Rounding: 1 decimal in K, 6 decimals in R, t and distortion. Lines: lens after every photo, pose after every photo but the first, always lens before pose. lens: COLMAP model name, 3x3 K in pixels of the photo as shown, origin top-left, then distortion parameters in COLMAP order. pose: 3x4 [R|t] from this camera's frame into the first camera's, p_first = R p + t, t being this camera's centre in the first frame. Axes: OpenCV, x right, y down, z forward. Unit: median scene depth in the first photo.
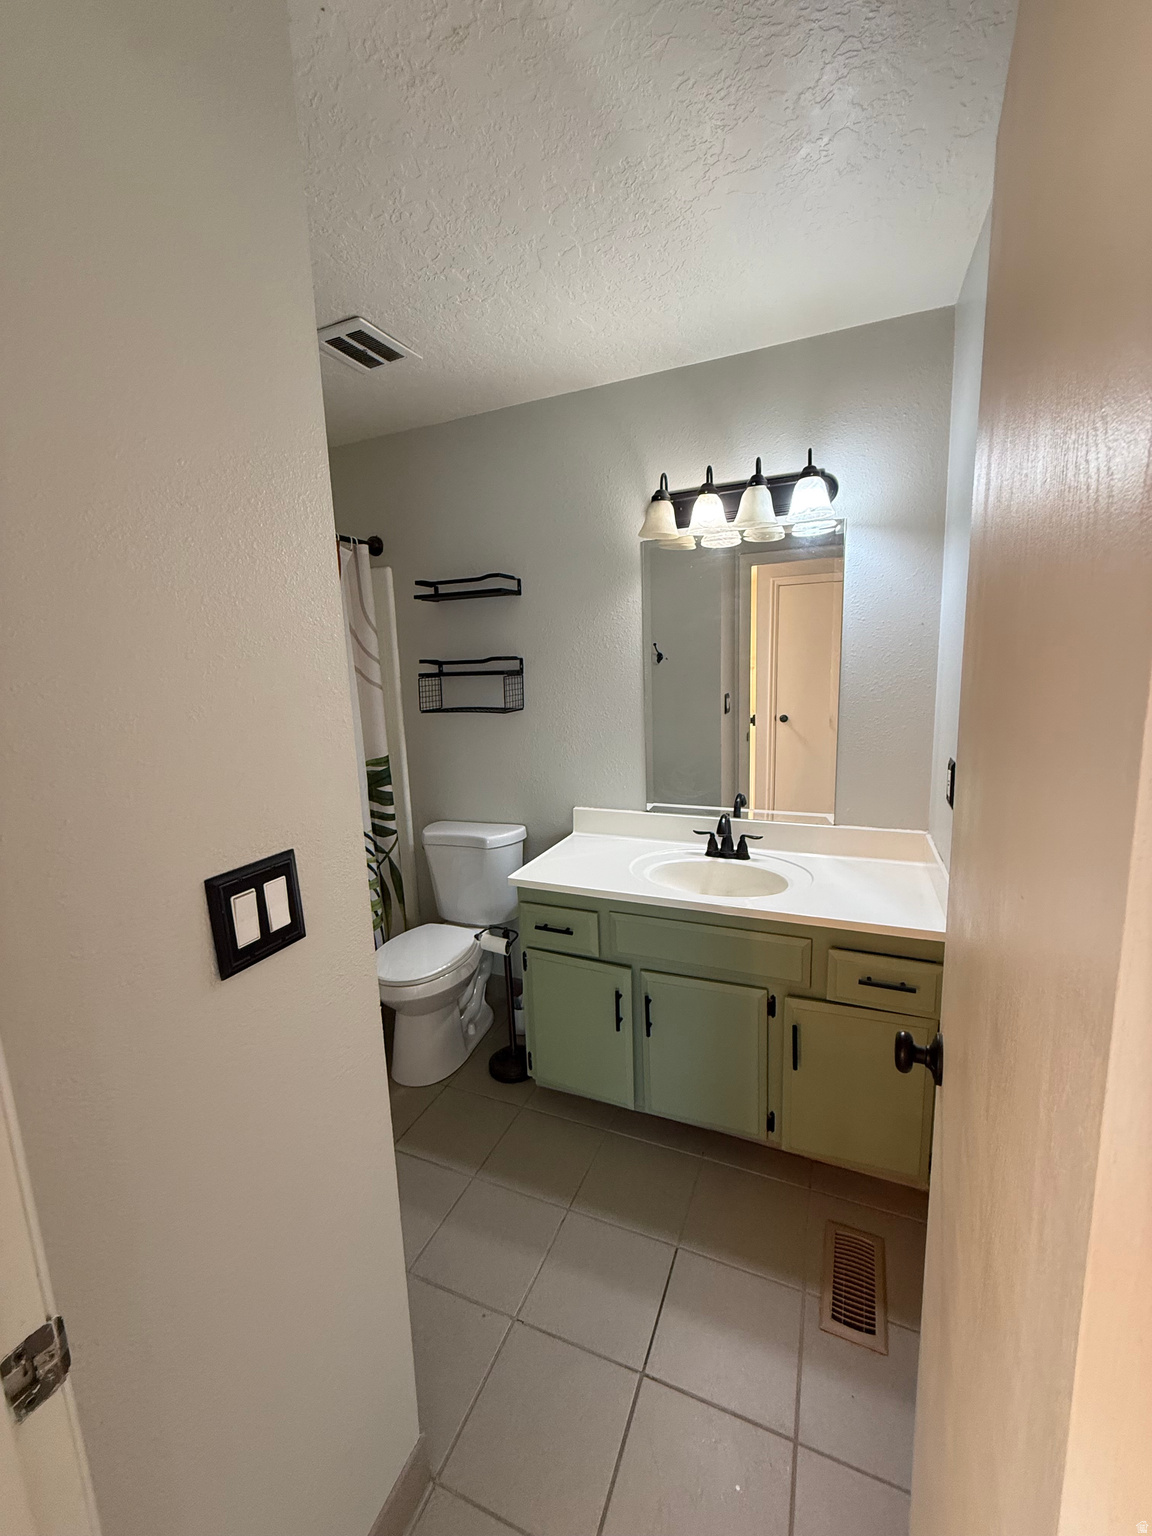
lens RADIAL K [[611.4, 0, 578.3], [0, 611.4, 764.4], [0, 0, 1]] dist [-0.001146, 0.000396]
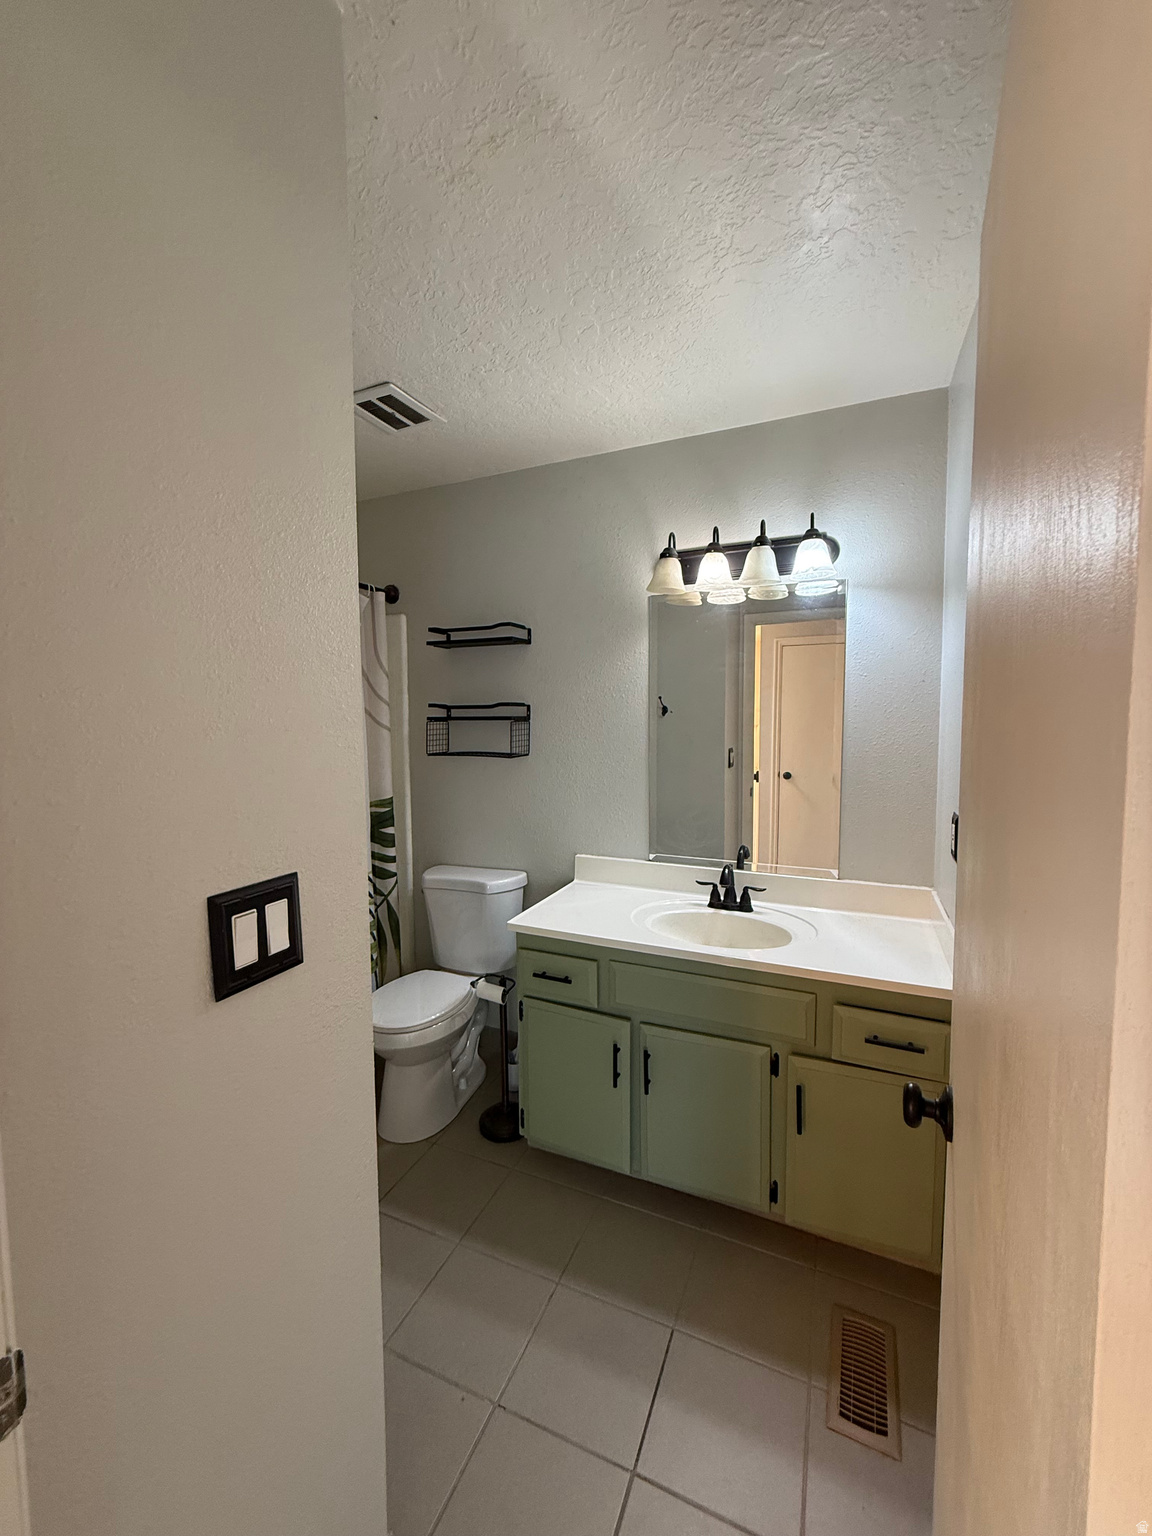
lens RADIAL K [[611.4, 0, 579.1], [0, 611.4, 764.5], [0, 0, 1]] dist [-0.001146, 0.000396]
pose [[0.999550, 0.029611, -0.004762, -0.002163], [-0.029917, 0.995582, -0.089001, 0.016287], [0.002106, 0.089104, 0.996020, -0.005045]]
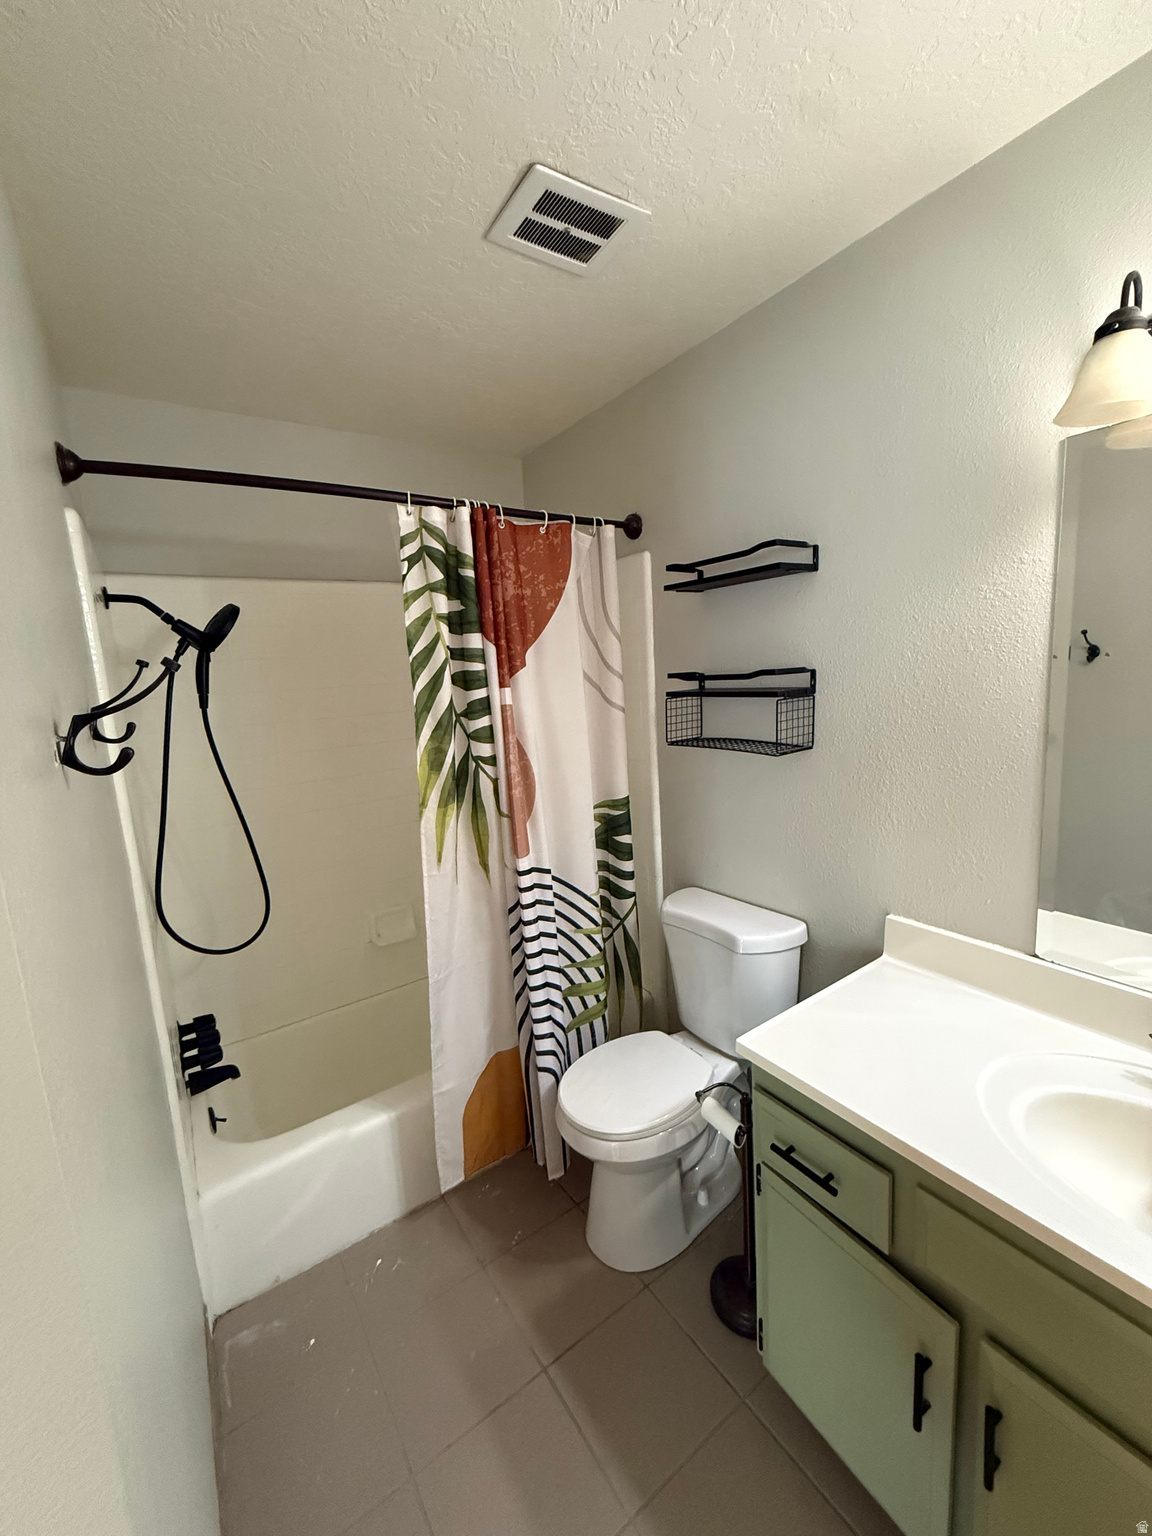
lens RADIAL K [[611.4, 0, 578.9], [0, 611.4, 762.8], [0, 0, 1]] dist [-0.001146, 0.000396]
pose [[0.845419, 0.065990, -0.530012, 0.058414], [-0.059566, 0.997797, 0.029218, -0.102805], [0.530772, 0.006869, 0.847487, 0.418105]]
